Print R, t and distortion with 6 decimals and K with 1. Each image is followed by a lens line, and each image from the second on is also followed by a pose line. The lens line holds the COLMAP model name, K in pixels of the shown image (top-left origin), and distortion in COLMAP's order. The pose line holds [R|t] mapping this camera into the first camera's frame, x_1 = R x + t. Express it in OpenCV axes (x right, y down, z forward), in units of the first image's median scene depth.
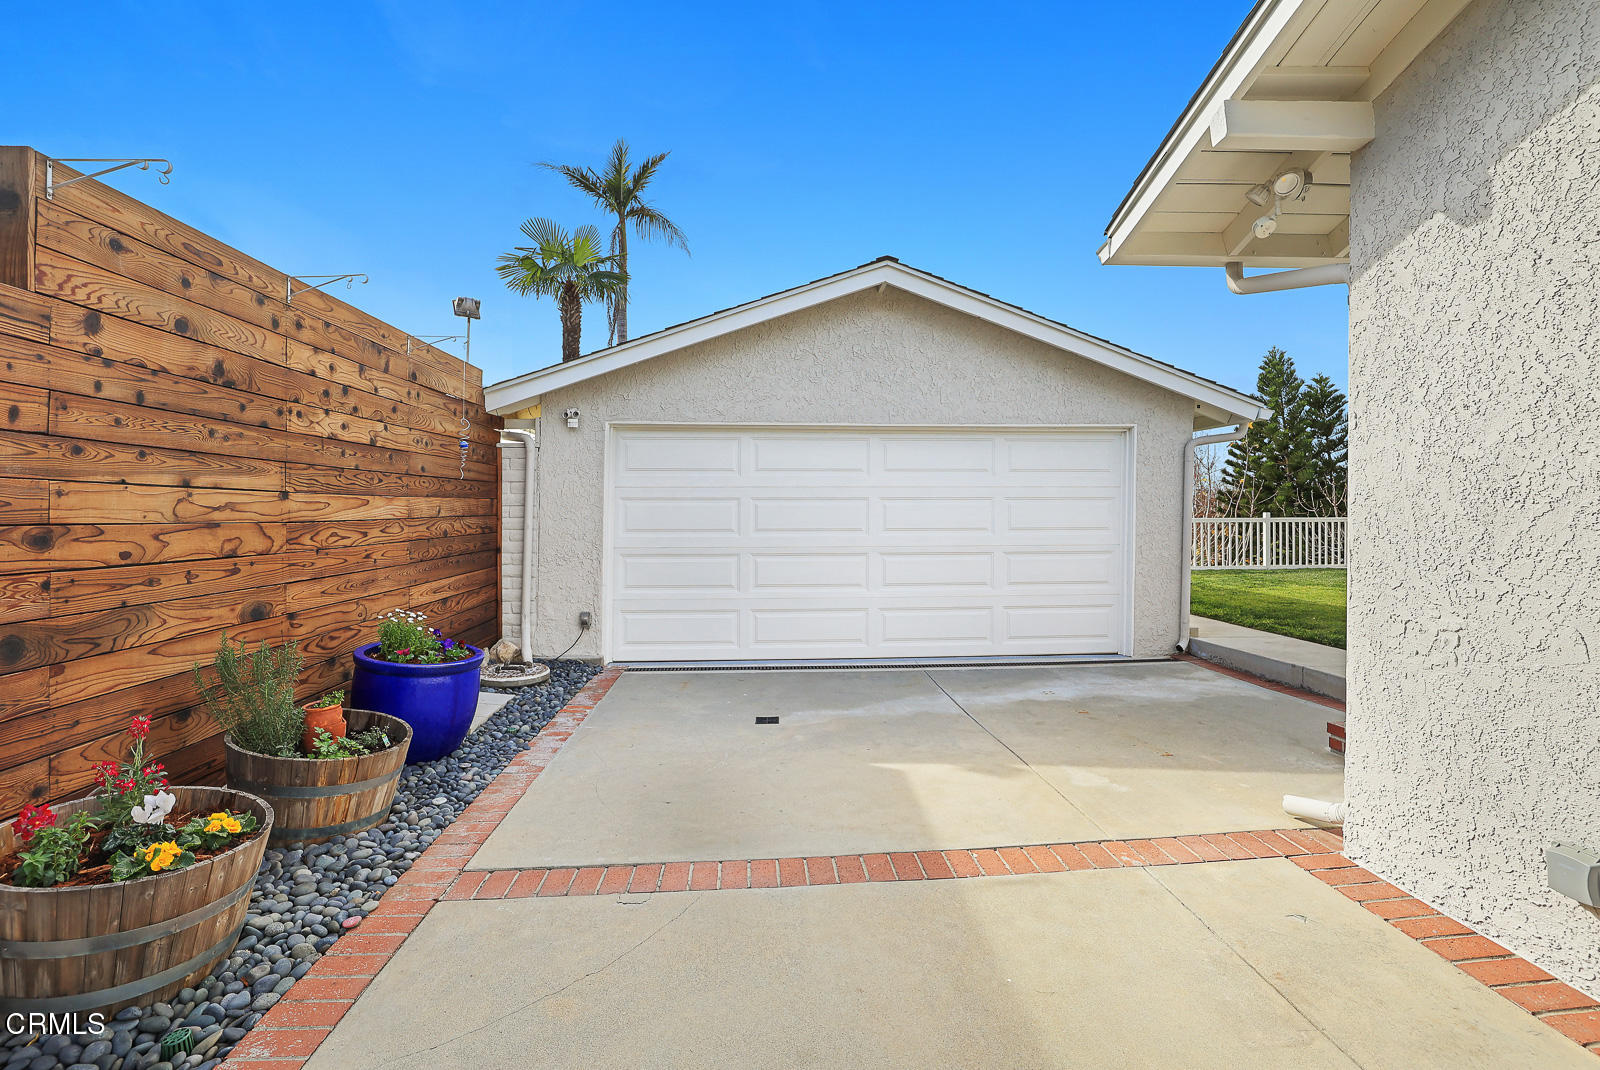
lens RADIAL K [[744.0, 0, 800.7], [0, 744.0, 526.1], [0, 0, 1]] dist [0.000613, 0.000030]
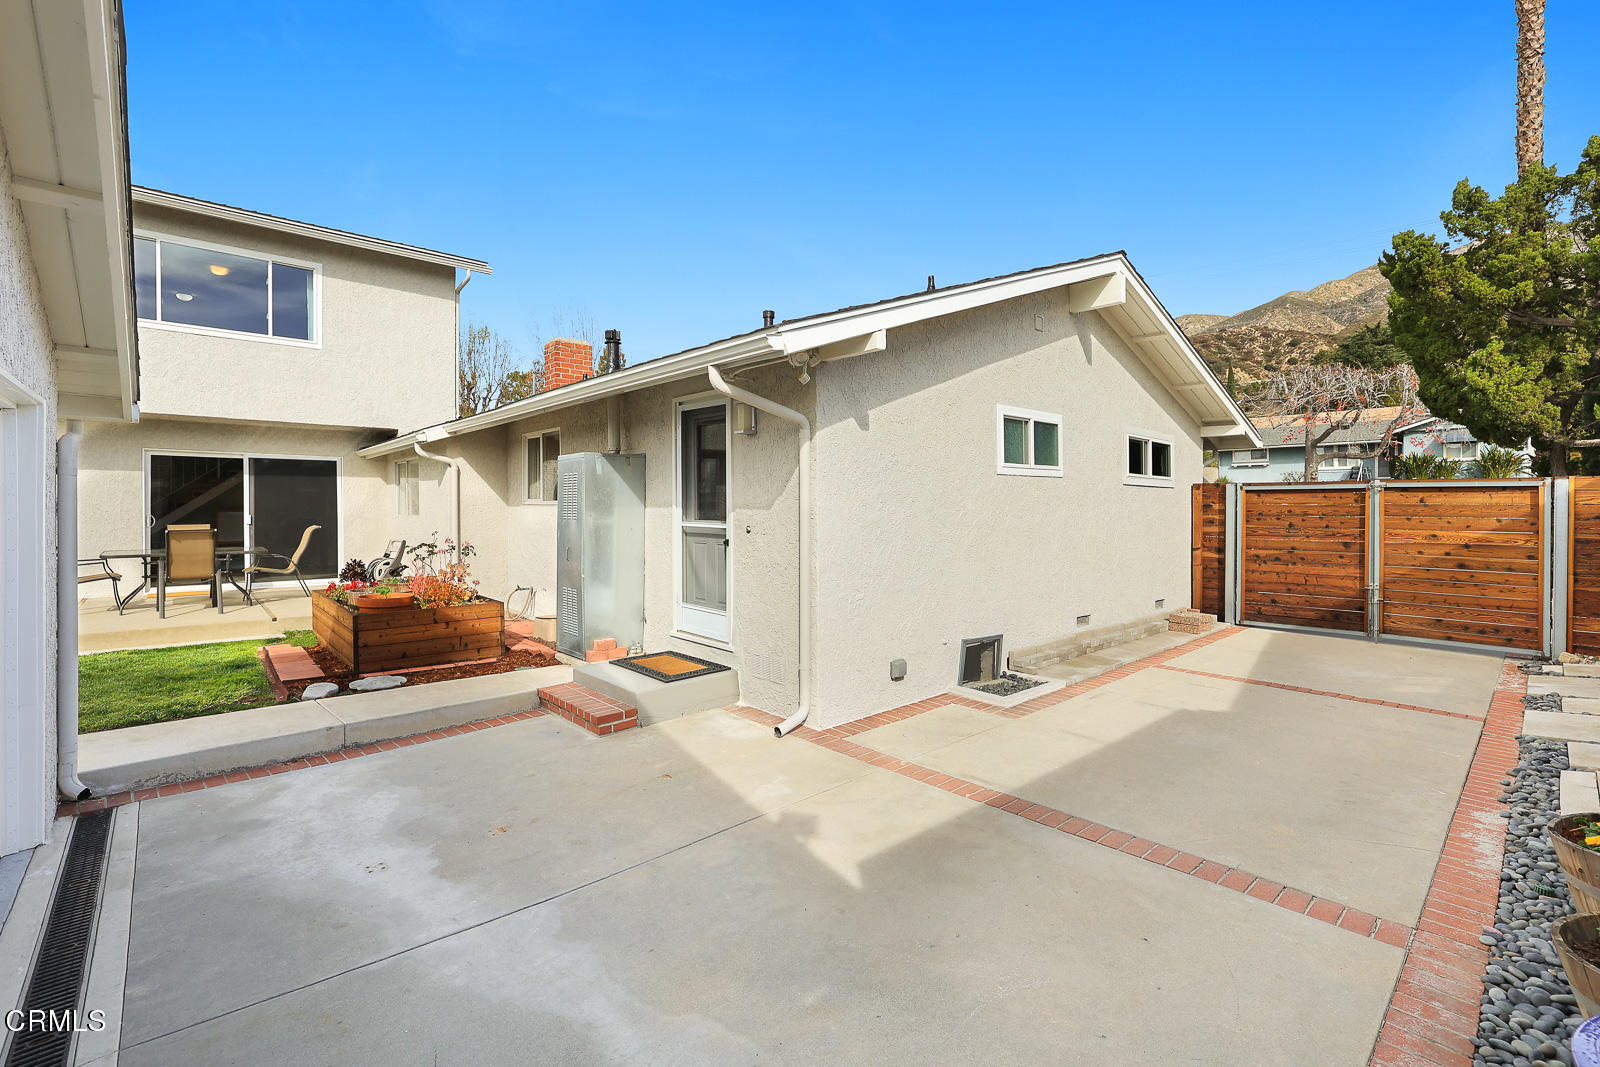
lens RADIAL K [[725.1, 0, 801.1], [0, 725.1, 525.0], [0, 0, 1]] dist [-0.004992, 0.000346]
pose [[-0.625549, -0.025004, 0.779784, -0.496704], [0.010576, 0.999123, 0.040521, -0.116081], [-0.780113, 0.033595, -0.624736, 1.601575]]
